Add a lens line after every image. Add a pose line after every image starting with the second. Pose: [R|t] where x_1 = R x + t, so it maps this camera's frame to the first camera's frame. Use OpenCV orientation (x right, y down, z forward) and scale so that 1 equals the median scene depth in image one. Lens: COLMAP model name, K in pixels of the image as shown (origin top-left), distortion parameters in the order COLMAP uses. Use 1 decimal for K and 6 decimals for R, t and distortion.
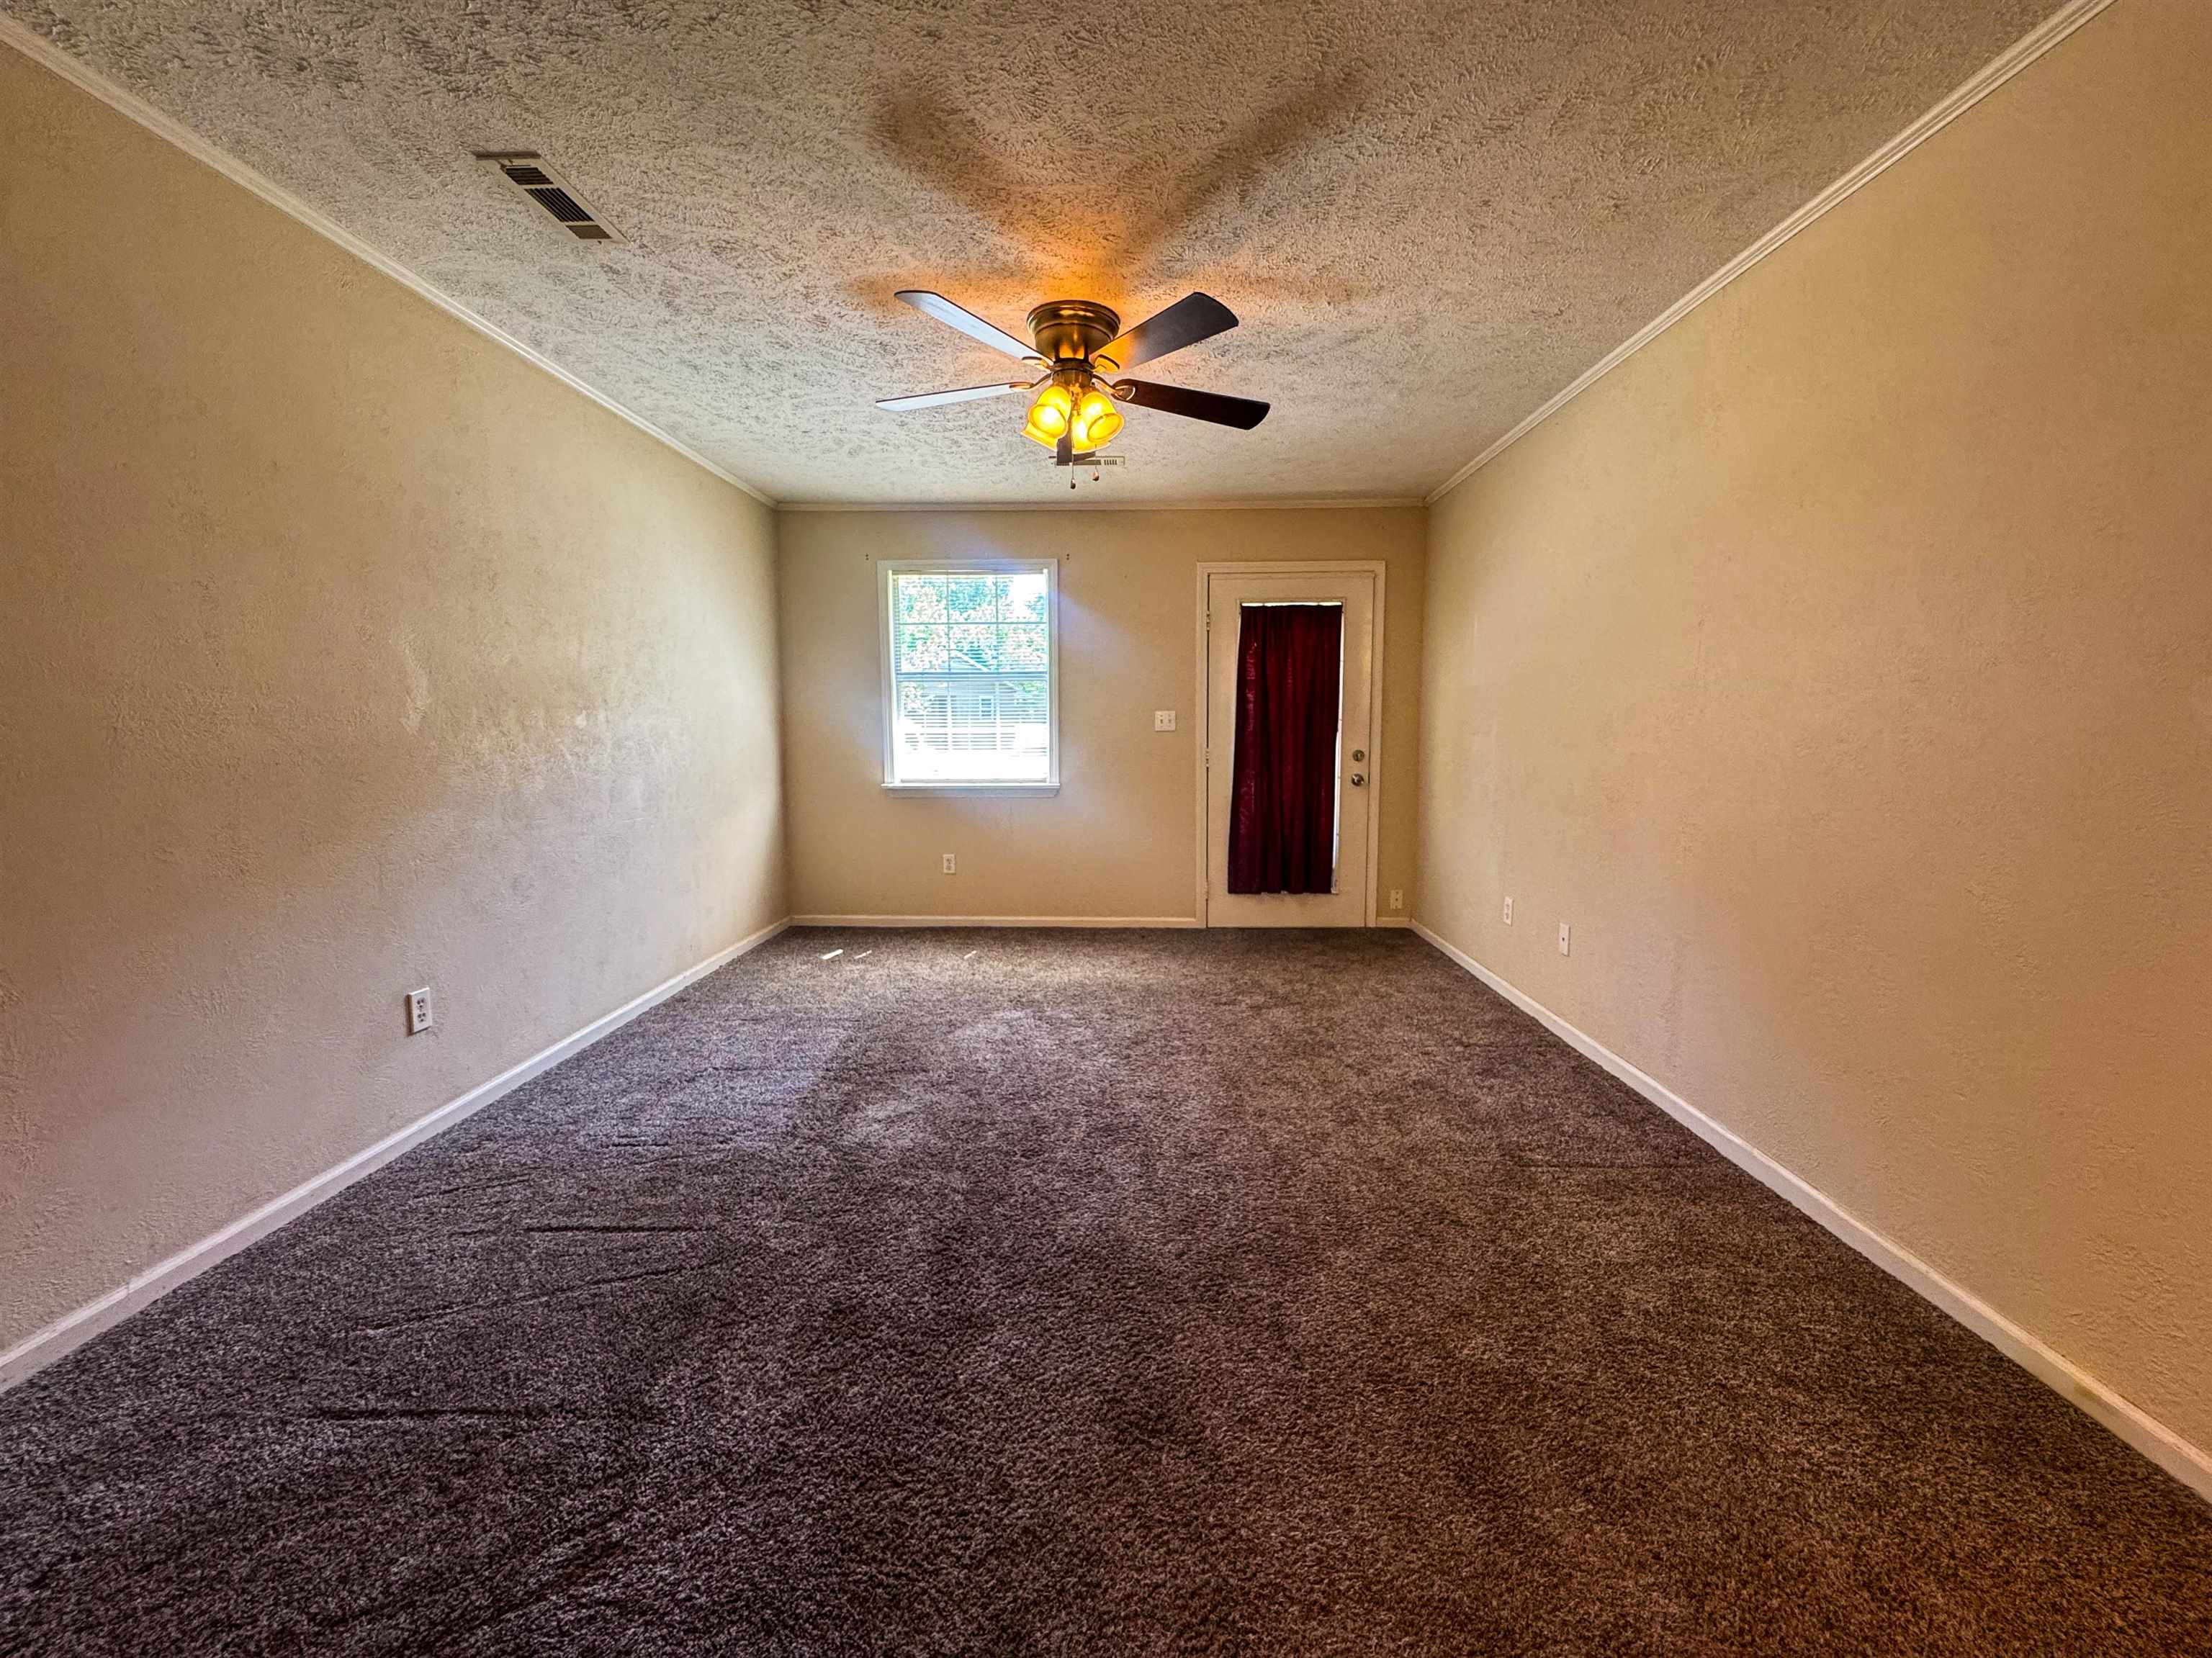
lens RADIAL K [[887.4, 0, 1104.3], [0, 887.4, 827.3], [0, 0, 1]] dist [-0.001407, 0.000171]
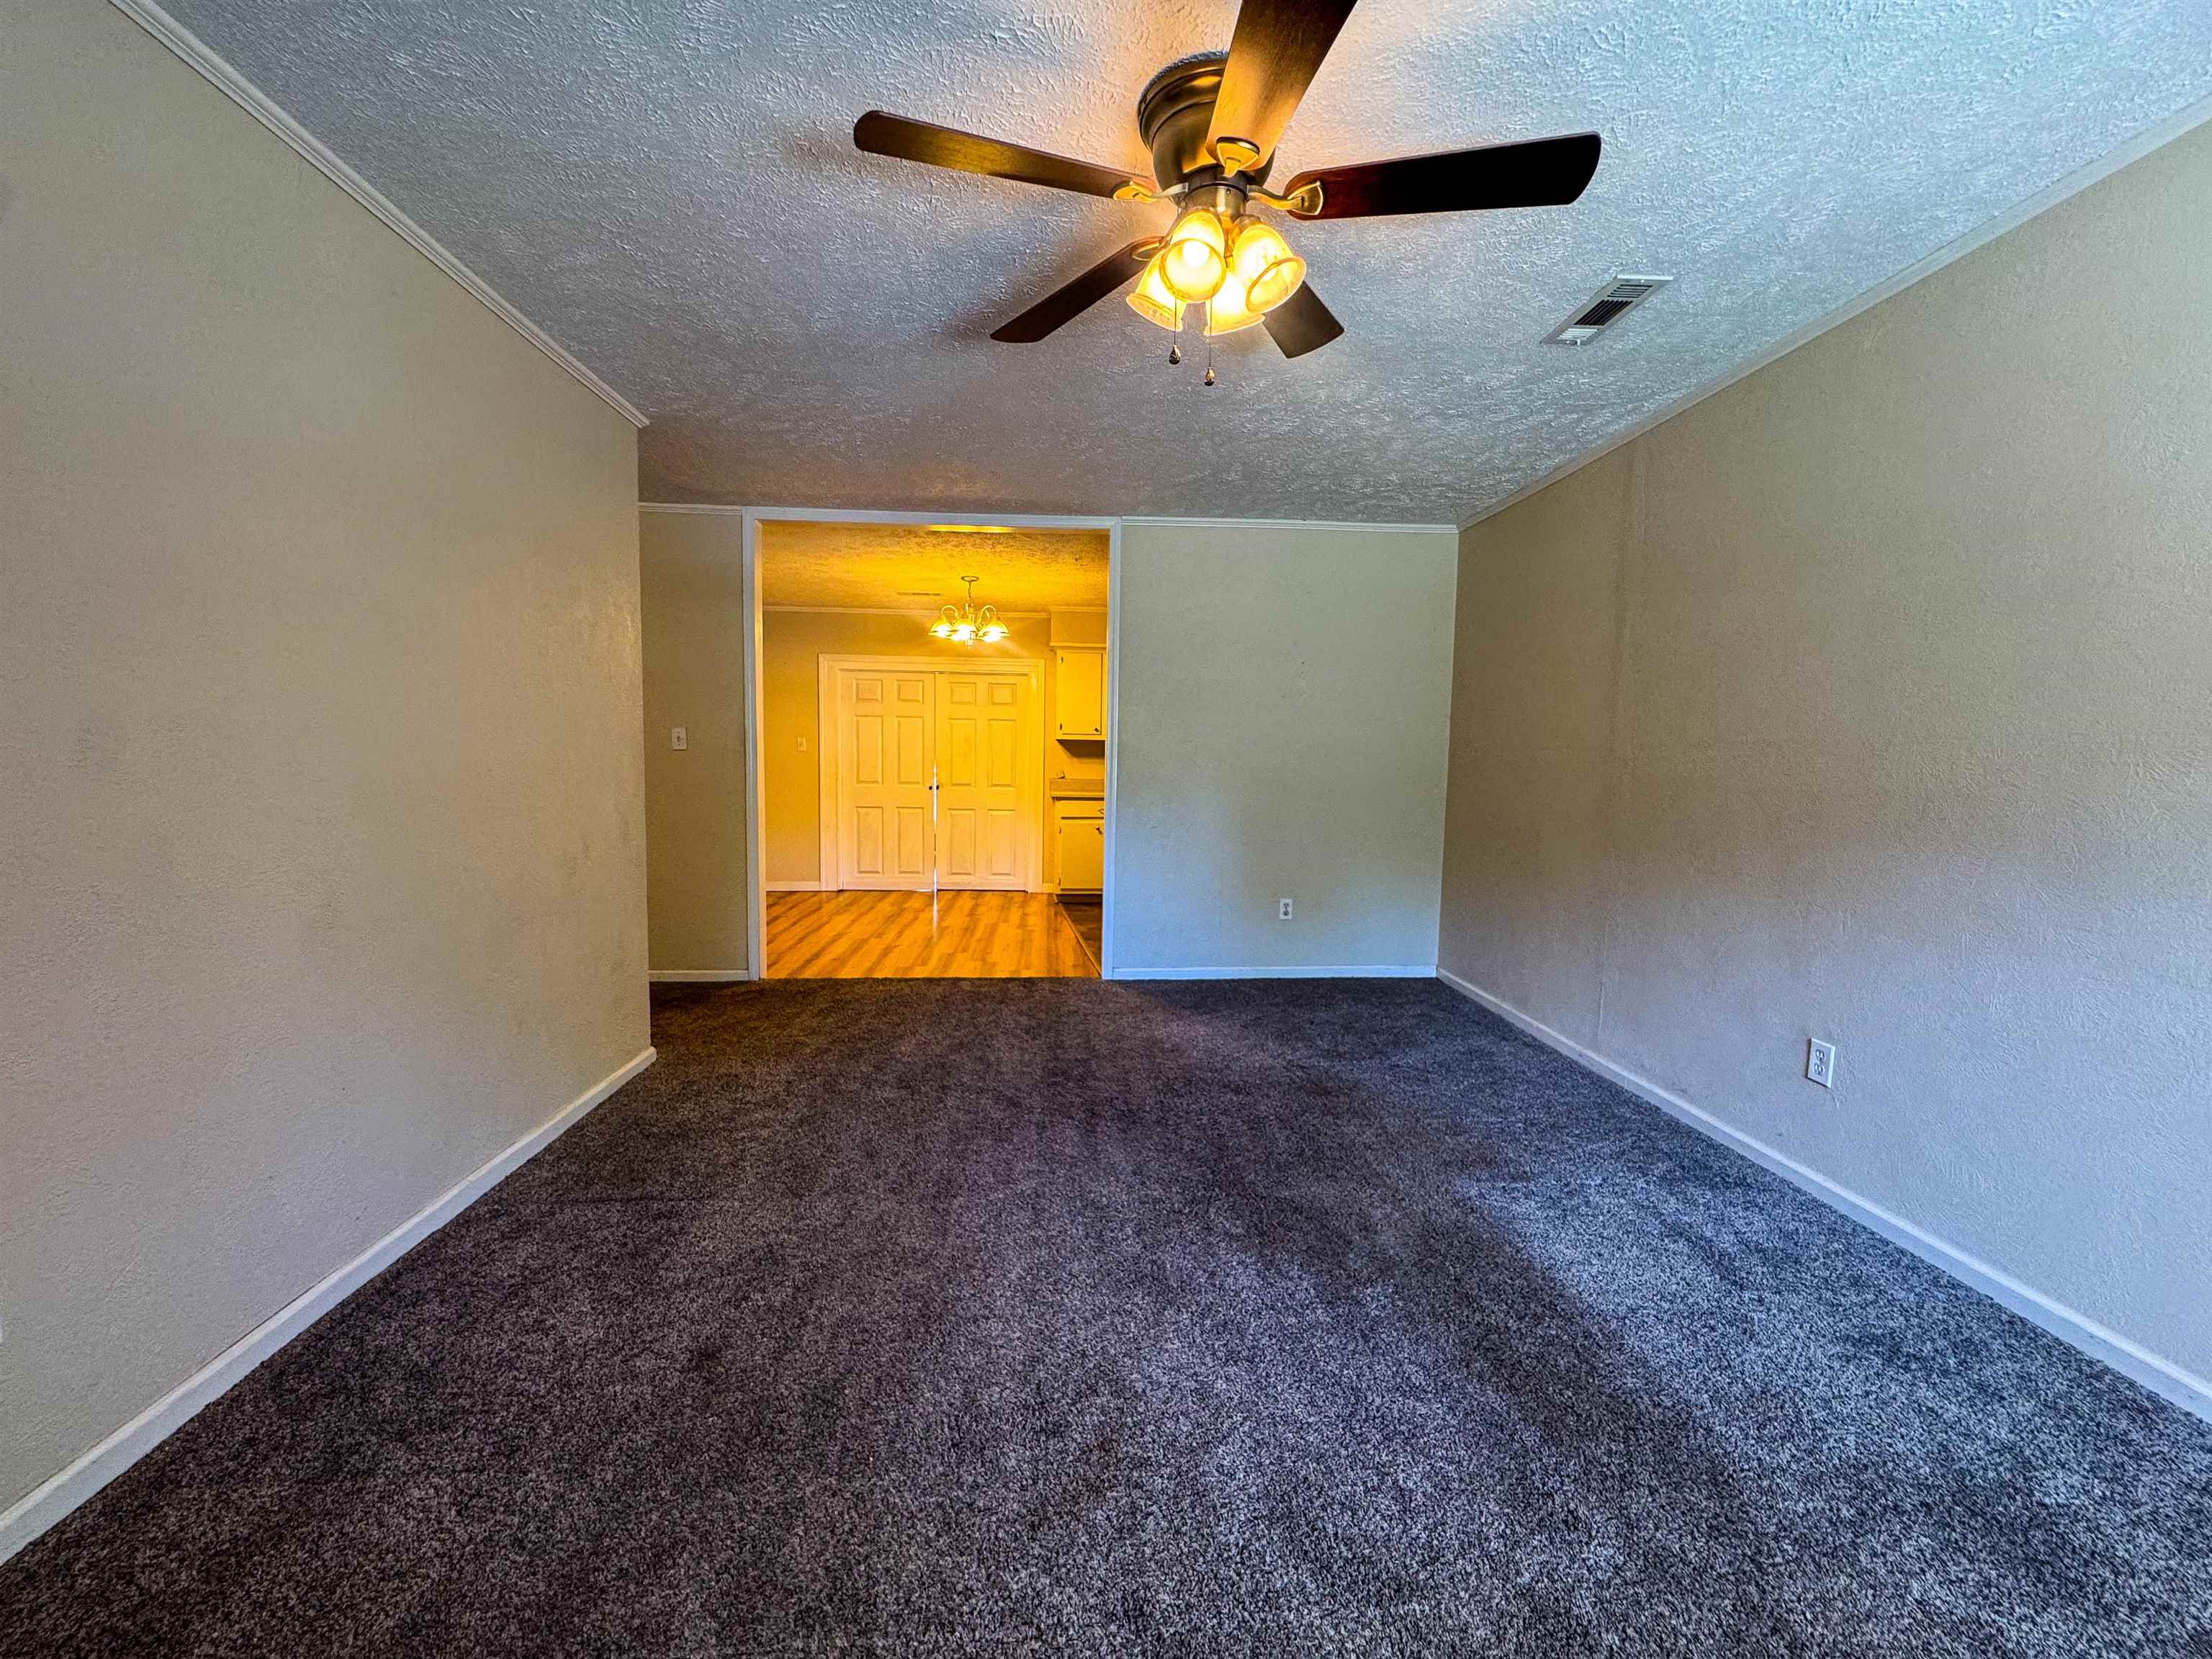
lens RADIAL K [[887.5, 0, 1104.3], [0, 887.5, 827.8], [0, 0, 1]] dist [-0.001407, 0.000171]
pose [[-0.996445, -0.002459, -0.084212, 0.095772], [-0.018073, 0.982543, 0.185157, -0.214547], [0.082286, 0.186021, -0.979094, 1.864027]]
